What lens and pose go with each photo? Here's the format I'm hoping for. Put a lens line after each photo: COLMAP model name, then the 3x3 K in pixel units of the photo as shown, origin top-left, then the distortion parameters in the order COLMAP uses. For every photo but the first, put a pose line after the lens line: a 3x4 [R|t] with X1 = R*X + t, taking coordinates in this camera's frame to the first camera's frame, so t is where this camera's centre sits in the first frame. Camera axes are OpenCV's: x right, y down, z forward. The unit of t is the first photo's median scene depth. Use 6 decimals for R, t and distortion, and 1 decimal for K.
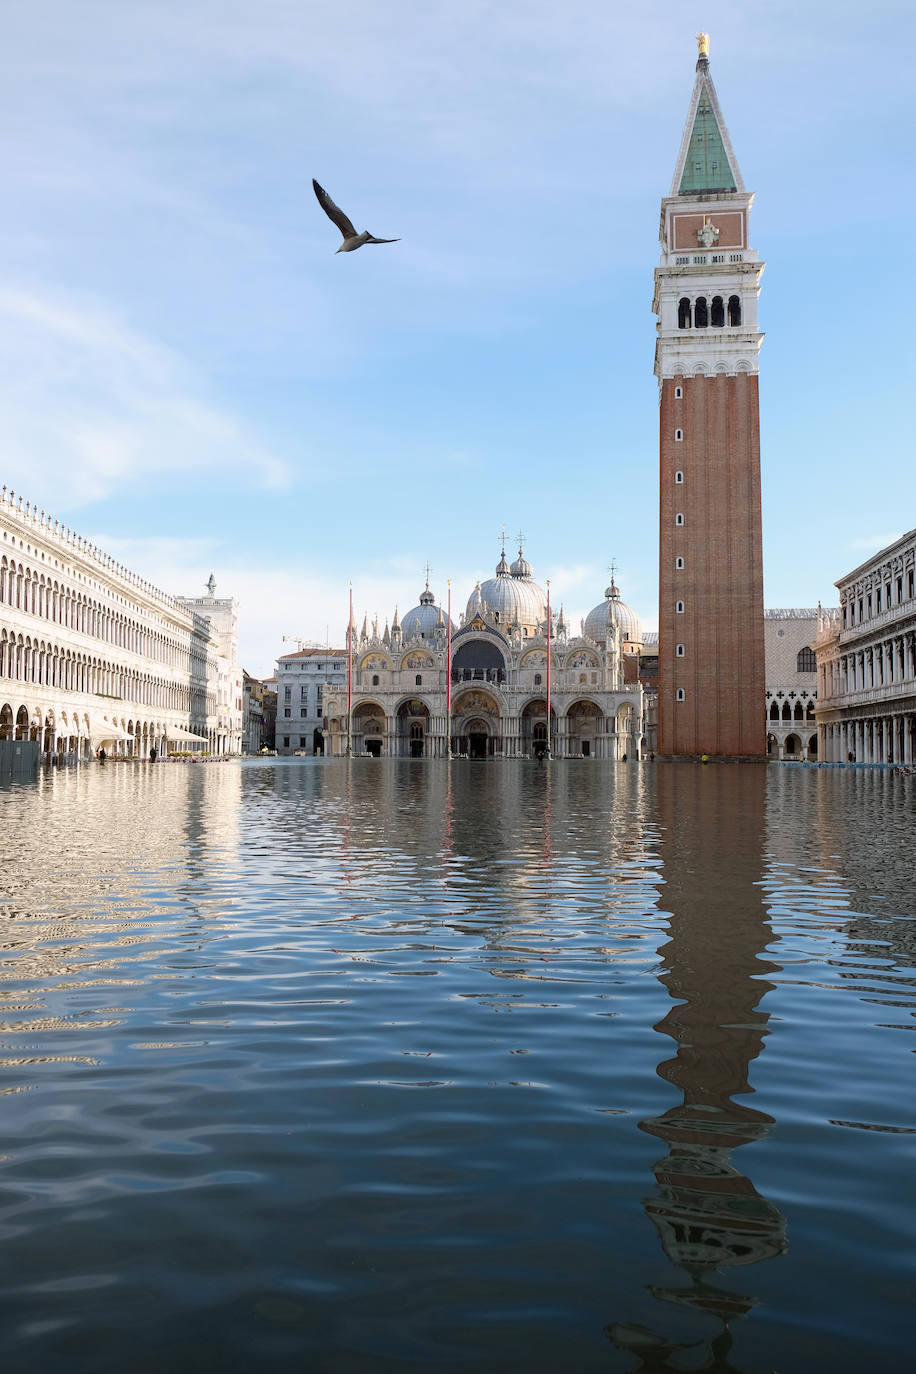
lens RADIAL K [[1111.8, 0, 472.3], [0, 1111.8, 682.6], [0, 0, 1]] dist [-0.007325, -0.004326]
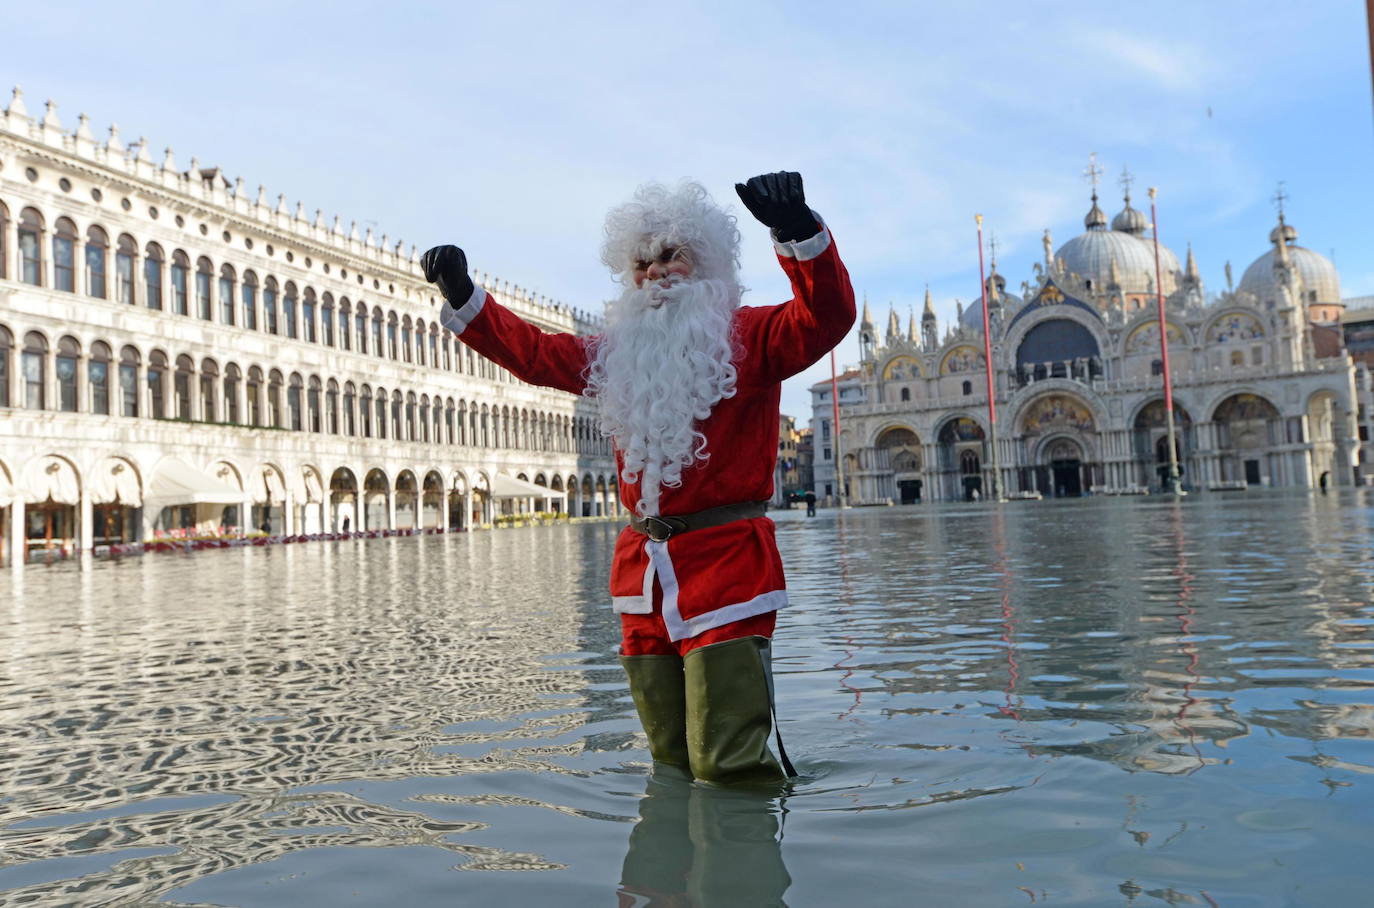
lens RADIAL K [[1083.1, 0, 685.0], [0, 1083.1, 438.1], [0, 0, 1]] dist [0.027981, -0.005089]
pose [[0.922808, -0.076984, -0.377490, 0.042279], [0.077759, 0.996885, -0.013213, 0.024349], [0.377331, -0.017160, 0.925919, 0.327090]]
